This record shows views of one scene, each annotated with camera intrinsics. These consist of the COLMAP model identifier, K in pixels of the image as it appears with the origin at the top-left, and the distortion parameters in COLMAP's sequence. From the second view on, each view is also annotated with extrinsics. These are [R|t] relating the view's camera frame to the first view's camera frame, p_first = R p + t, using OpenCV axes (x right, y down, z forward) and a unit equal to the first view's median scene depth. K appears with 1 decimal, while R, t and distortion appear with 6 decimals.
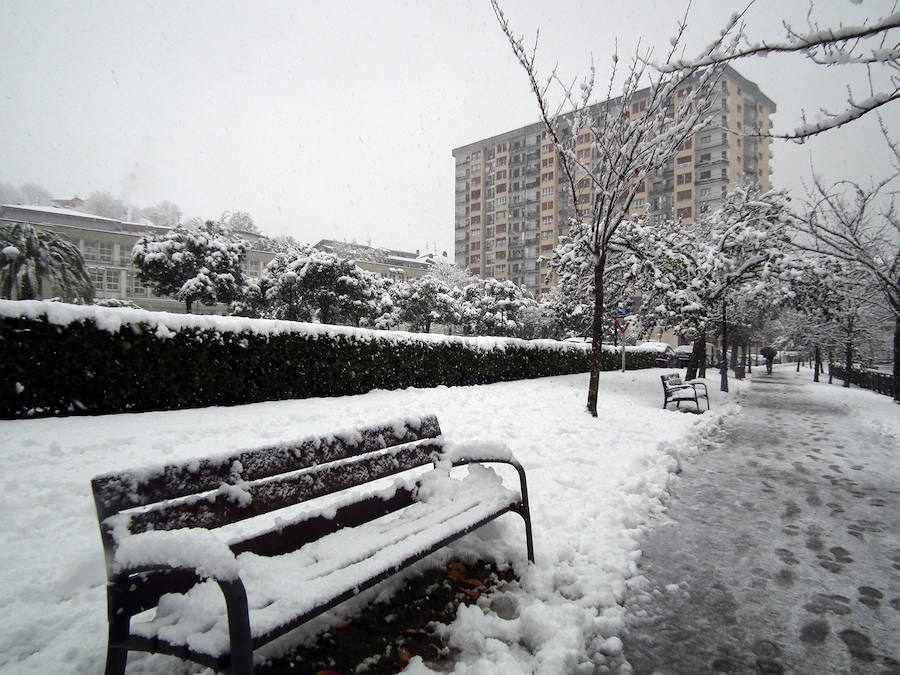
lens RADIAL K [[613.5, 0, 450.0], [0, 613.5, 337.5], [0, 0, 1]] dist [-0.000051, 0.001223]
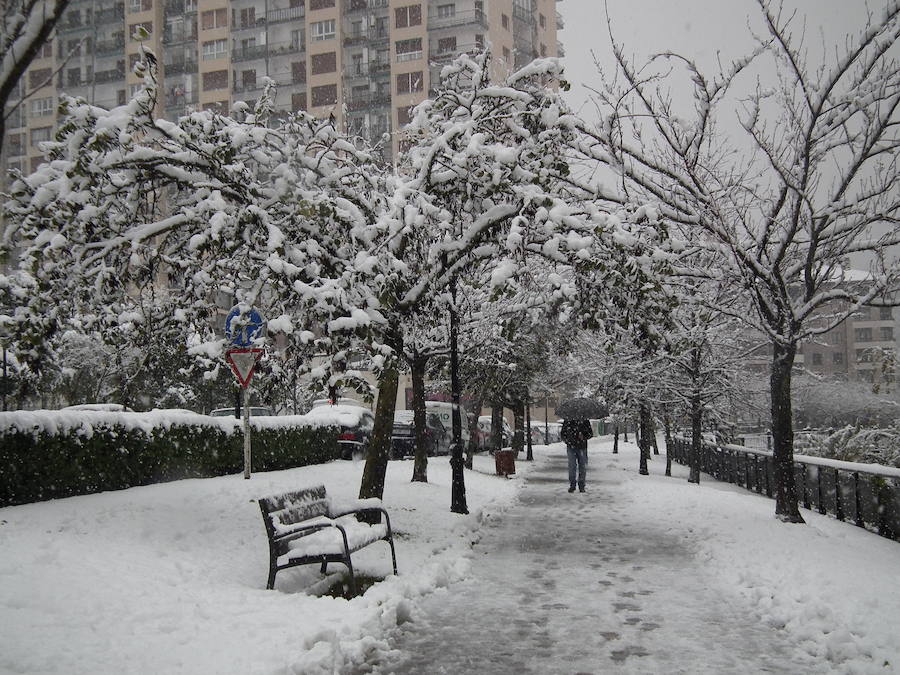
lens RADIAL K [[1020.2, 0, 471.0], [0, 1020.2, 331.7], [0, 0, 1]] dist [0.010422, 0.009045]
pose [[0.938785, -0.002269, 0.344497, 0.189448], [0.023470, 0.998076, -0.057385, -0.001003], [-0.343704, 0.061957, 0.937032, 0.273978]]
